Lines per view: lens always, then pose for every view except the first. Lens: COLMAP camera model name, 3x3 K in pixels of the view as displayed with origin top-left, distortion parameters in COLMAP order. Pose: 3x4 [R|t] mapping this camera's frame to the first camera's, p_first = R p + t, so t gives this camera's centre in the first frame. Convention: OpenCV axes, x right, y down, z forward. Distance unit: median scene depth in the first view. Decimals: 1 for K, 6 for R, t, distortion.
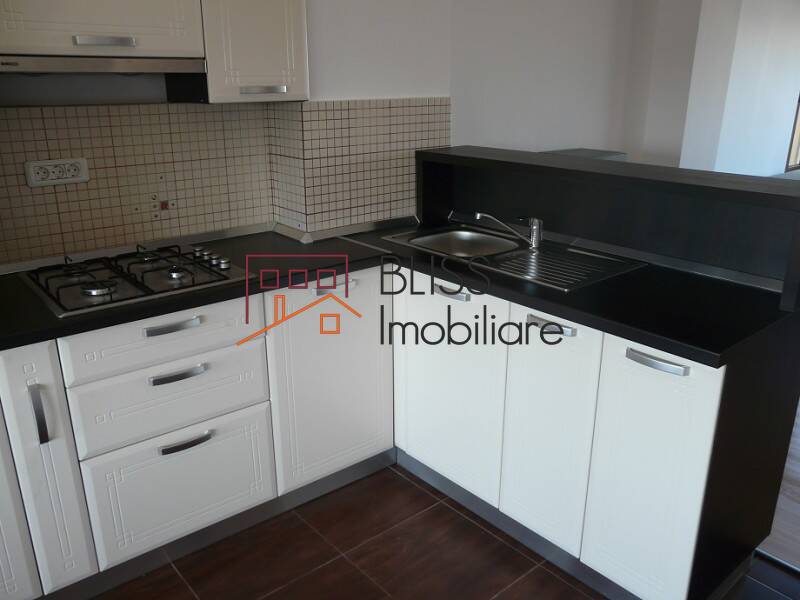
lens RADIAL K [[668.4, 0, 399.0], [0, 668.4, 300.6], [0, 0, 1]] dist [-0.007875, 0.017467]
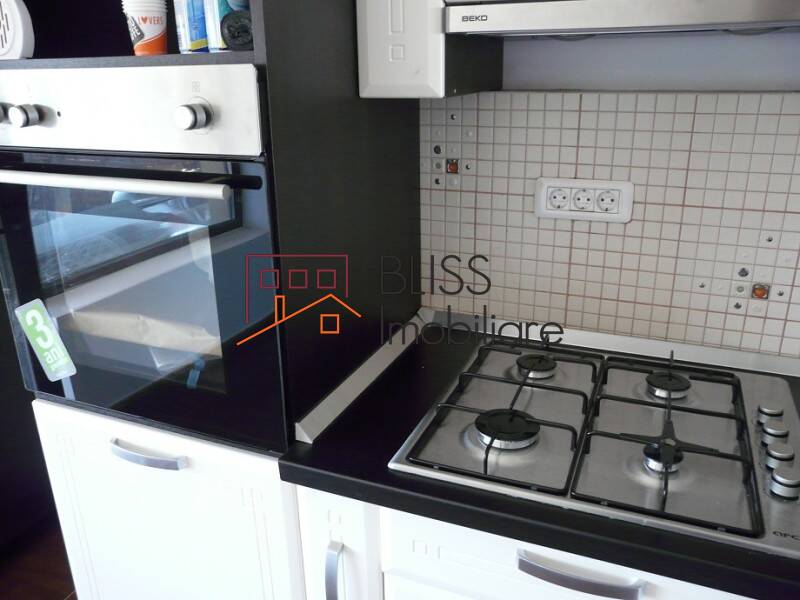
lens RADIAL K [[668.4, 0, 402.5], [0, 668.4, 296.5], [0, 0, 1]] dist [-0.007875, 0.017467]
pose [[0.449220, 0.288832, -0.845445, -0.043197], [-0.275026, 0.945054, 0.176729, -0.167587], [0.850036, 0.153129, 0.503974, 0.553311]]
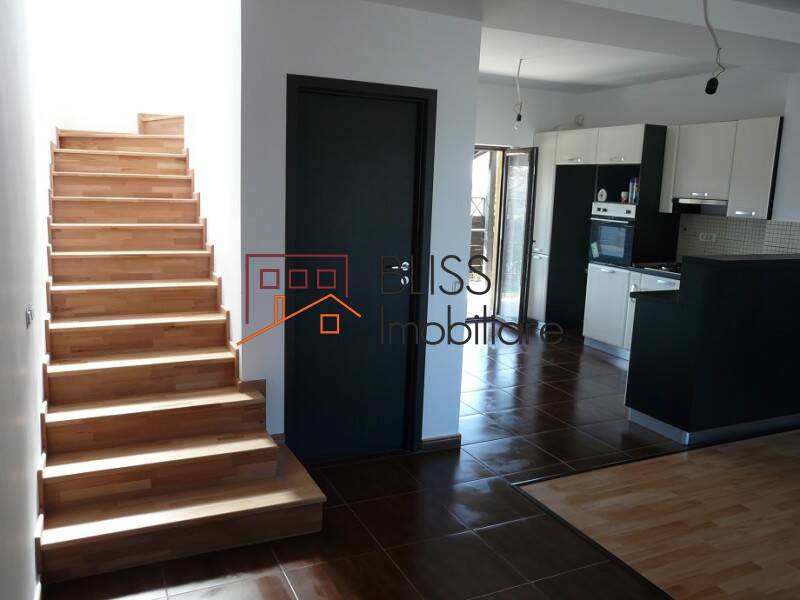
lens RADIAL K [[718.5, 0, 402.4], [0, 718.5, 301.0], [0, 0, 1]] dist [-0.015776, -0.001650]
pose [[-0.247425, 0.146859, -0.957712, 2.689544], [-0.353702, 0.906540, 0.230391, -0.185298], [0.902040, 0.395749, -0.172357, 0.452549]]
